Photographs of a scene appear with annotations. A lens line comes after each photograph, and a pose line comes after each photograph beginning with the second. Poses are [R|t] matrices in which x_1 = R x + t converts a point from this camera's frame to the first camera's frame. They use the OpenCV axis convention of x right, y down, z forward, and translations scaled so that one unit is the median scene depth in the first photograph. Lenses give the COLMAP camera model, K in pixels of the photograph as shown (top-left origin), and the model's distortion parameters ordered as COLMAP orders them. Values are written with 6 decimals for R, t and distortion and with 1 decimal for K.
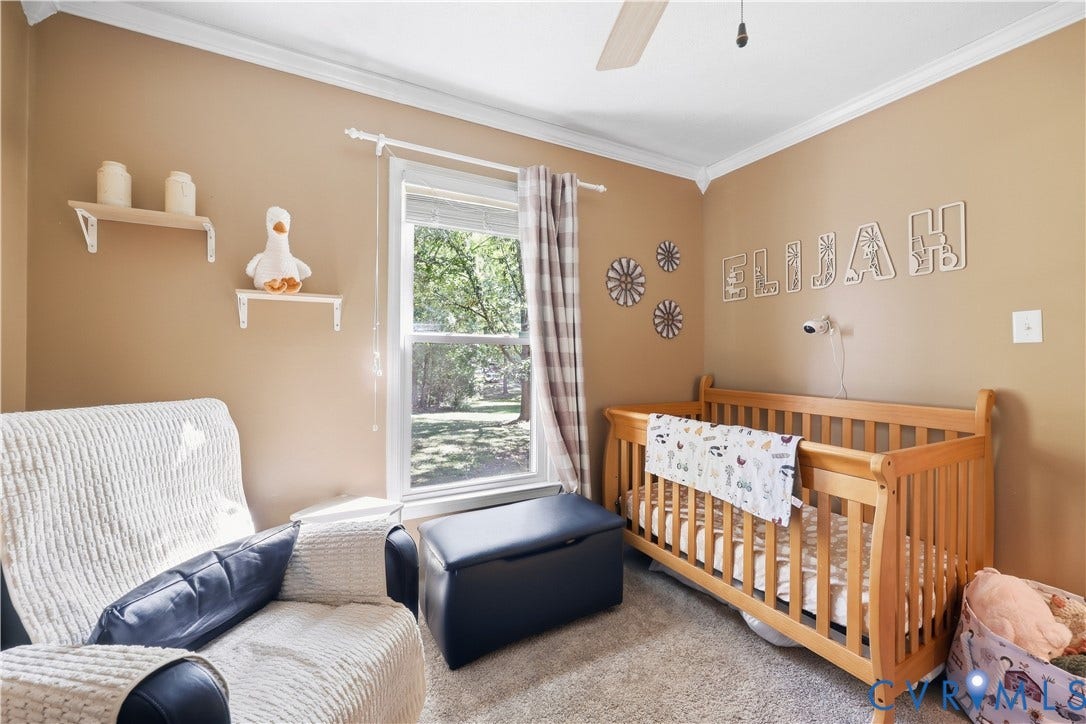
lens RADIAL K [[440.8, 0, 530.1], [0, 440.8, 355.8], [0, 0, 1]] dist [-0.000689, -0.000095]
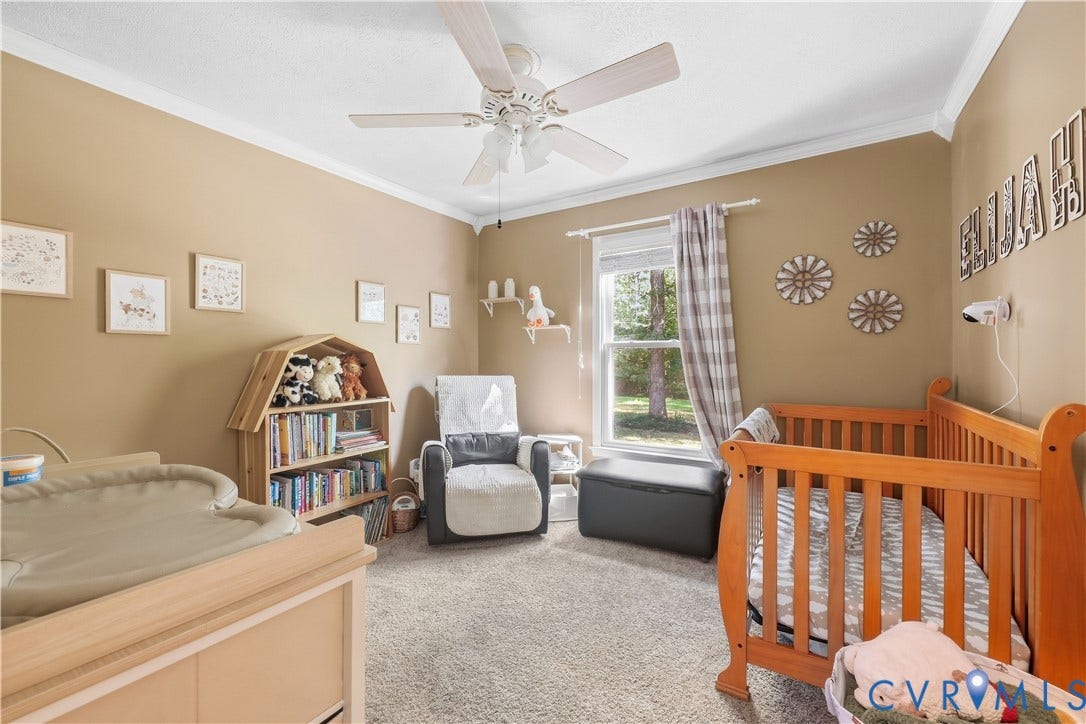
lens RADIAL K [[440.8, 0, 530.1], [0, 440.8, 355.8], [0, 0, 1]] dist [-0.000689, -0.000095]
pose [[0.478778, -0.006532, -0.877912, 1.081068], [0.014586, 0.999893, 0.000515, -0.008698], [0.877815, -0.013051, 0.478822, -0.016155]]
